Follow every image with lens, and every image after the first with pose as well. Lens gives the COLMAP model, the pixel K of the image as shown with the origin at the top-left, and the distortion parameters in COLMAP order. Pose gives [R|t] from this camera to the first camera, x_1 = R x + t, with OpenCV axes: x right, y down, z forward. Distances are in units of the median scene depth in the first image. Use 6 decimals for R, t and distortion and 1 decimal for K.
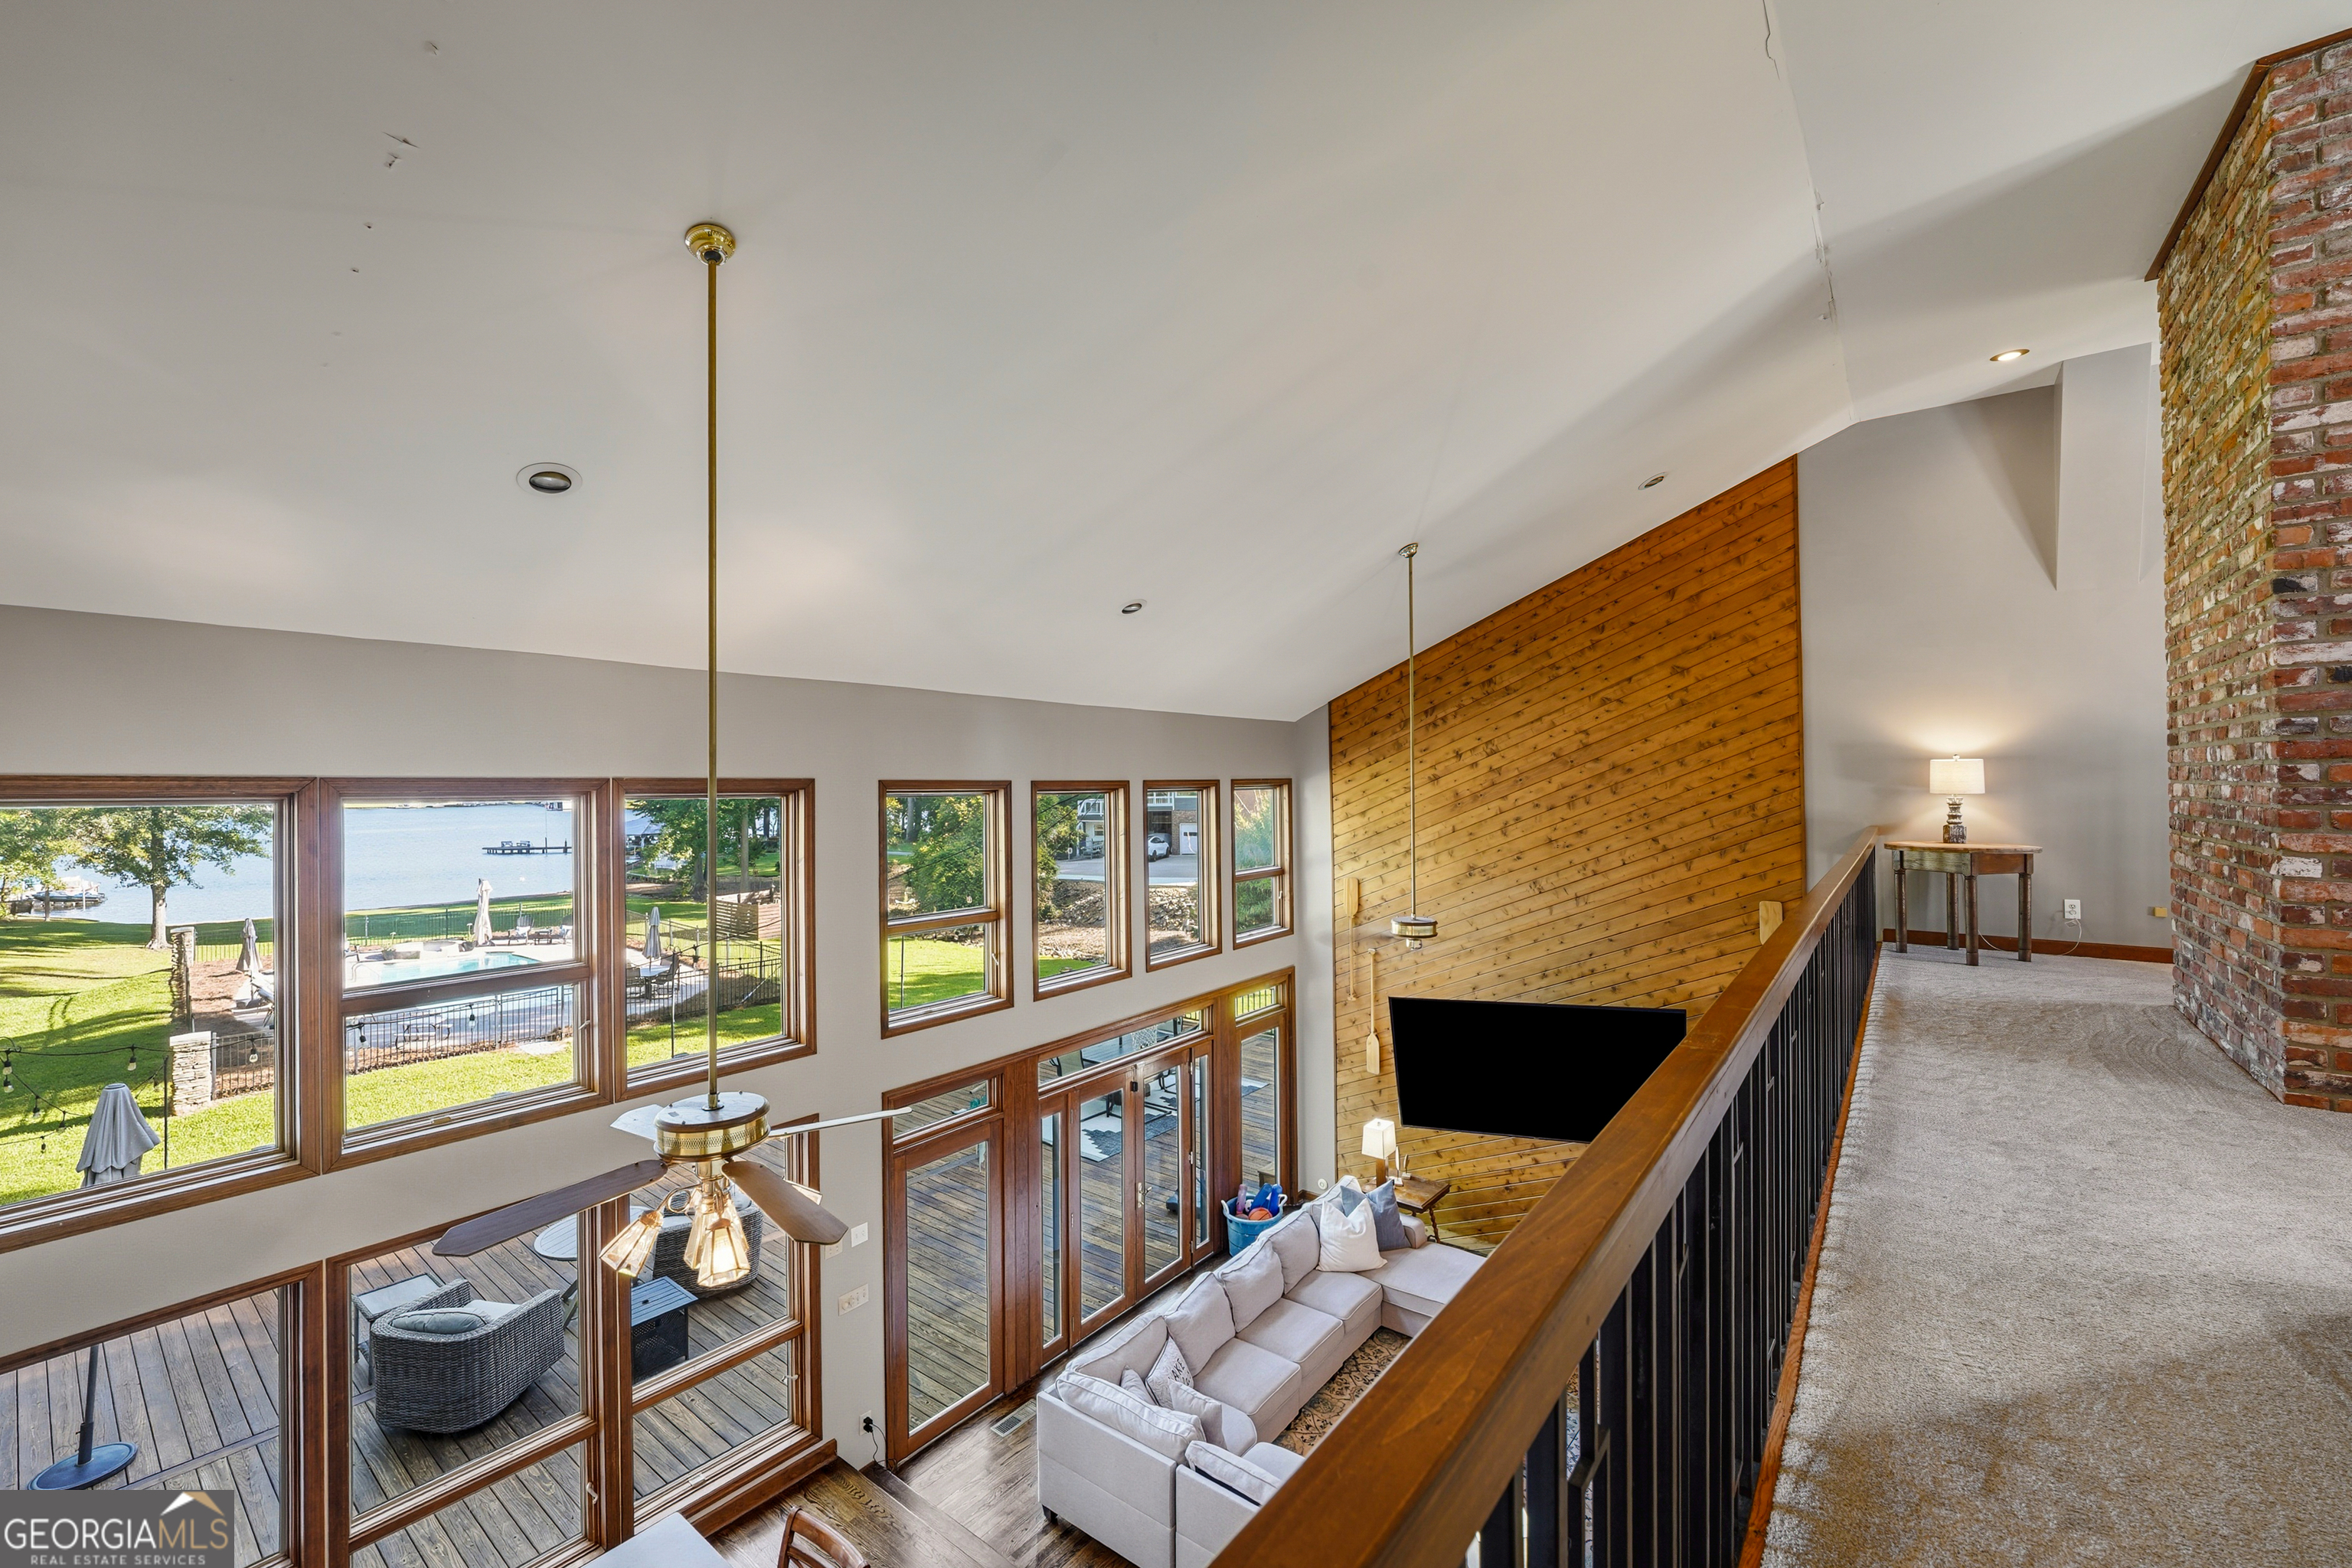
lens RADIAL K [[940.8, 0, 1171.6], [0, 940.8, 779.8], [0, 0, 1]] dist [-0.008442, 0.000221]
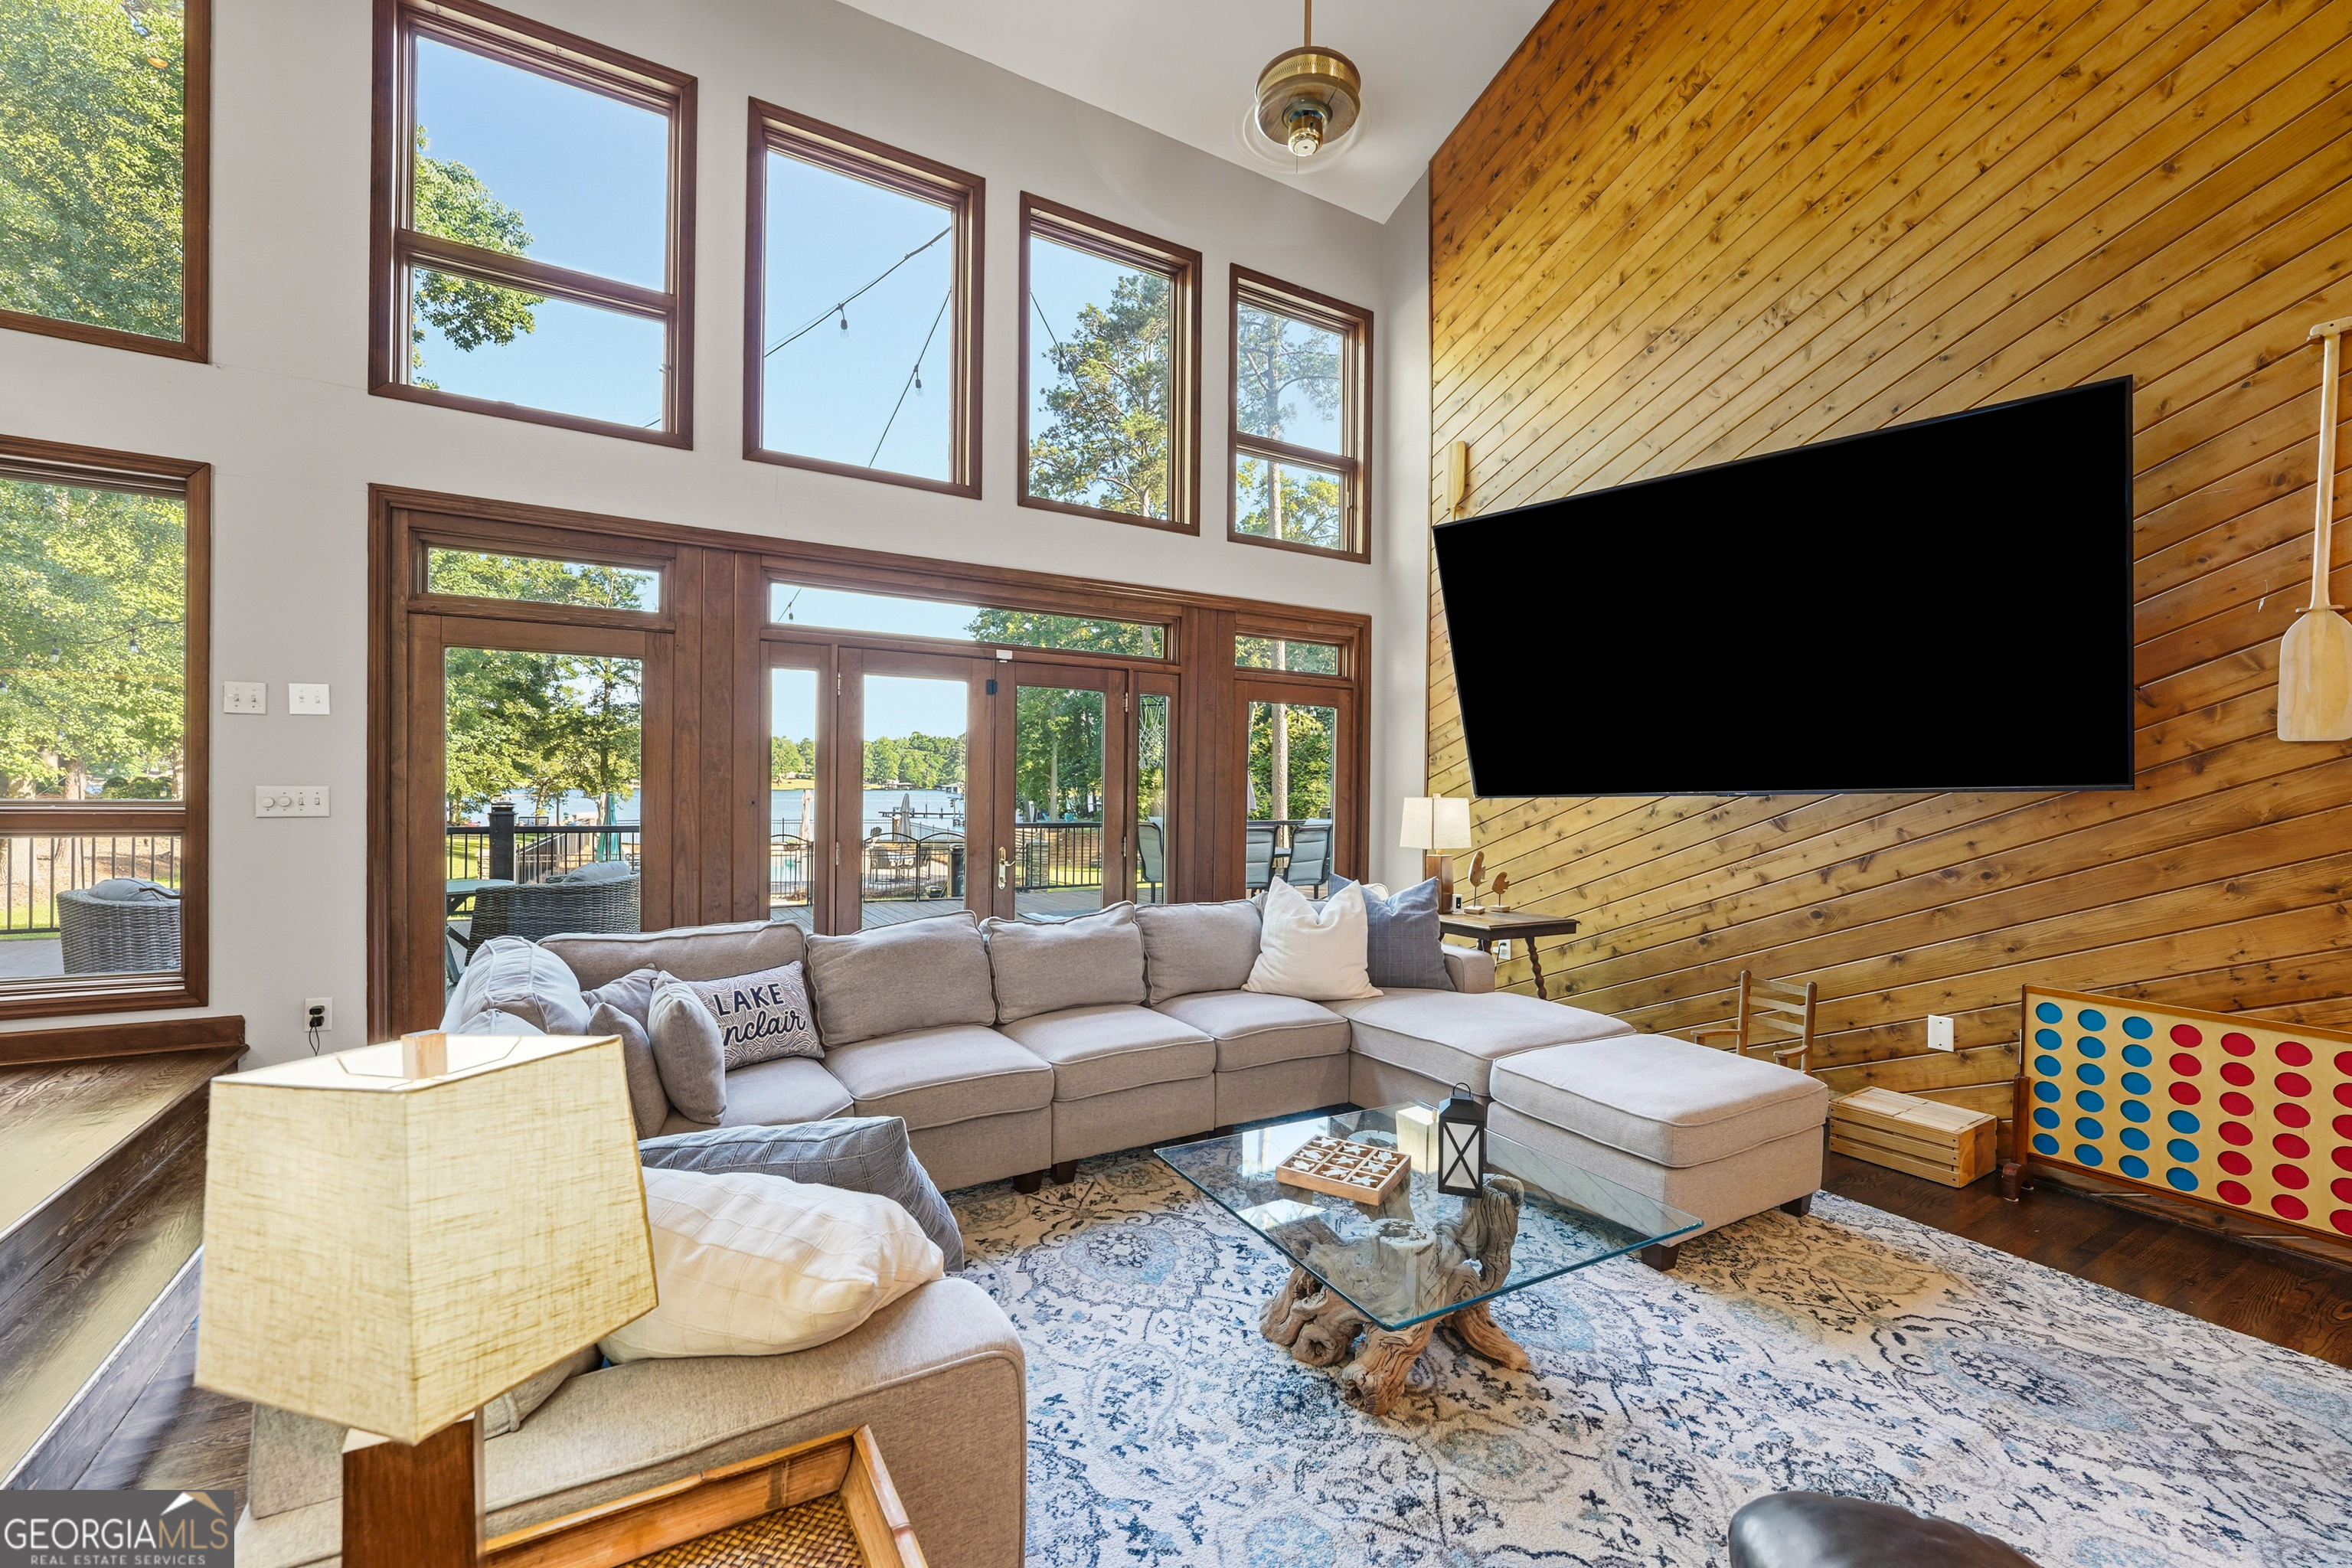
lens RADIAL K [[969.4, 0, 1175.3], [0, 969.4, 792.7], [0, 0, 1]] dist [-0.016037, 0.005863]
pose [[0.935801, 0.023288, -0.351759, 0.293551], [-0.017912, 0.999668, 0.018530, 0.378616], [0.352073, -0.011040, 0.935907, 0.445766]]
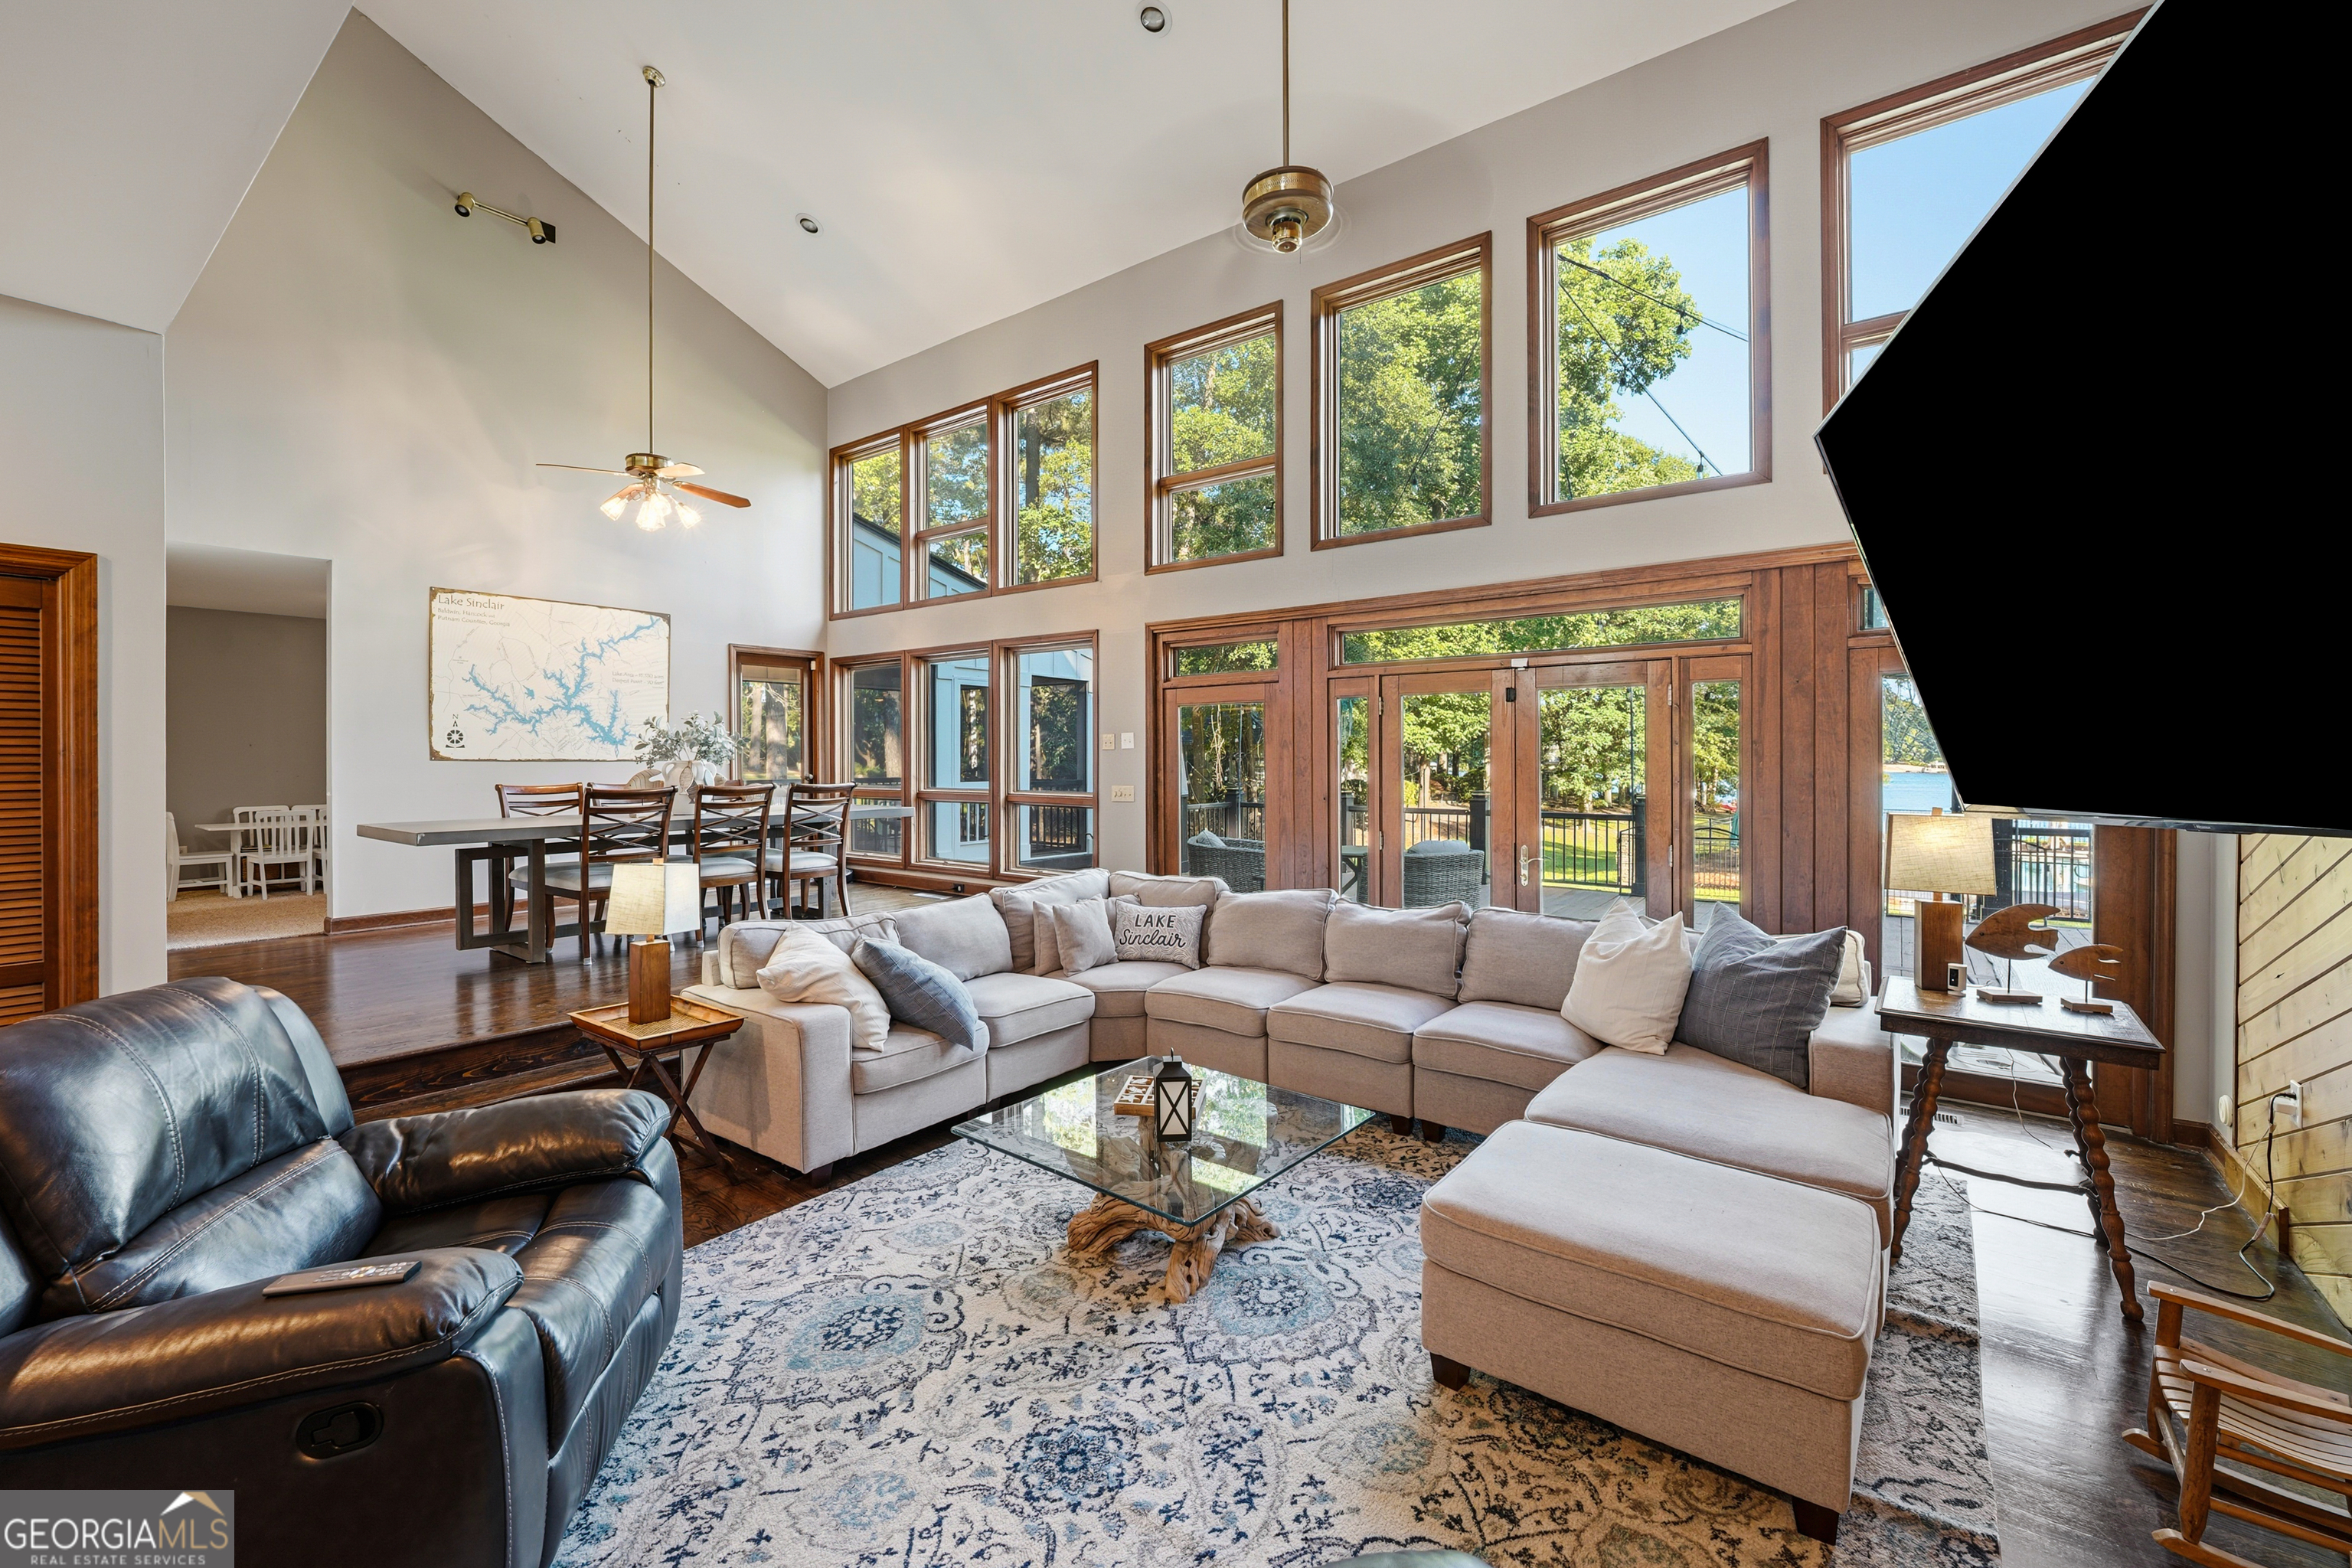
lens RADIAL K [[963.2, 0, 1154.8], [0, 963.2, 765.8], [0, 0, 1]] dist [-0.007947, -0.000284]
pose [[0.009118, 0.013010, -0.999874, 0.623719], [0.010295, 0.999861, 0.013104, 0.361953], [0.999905, -0.010413, 0.008983, 0.738878]]
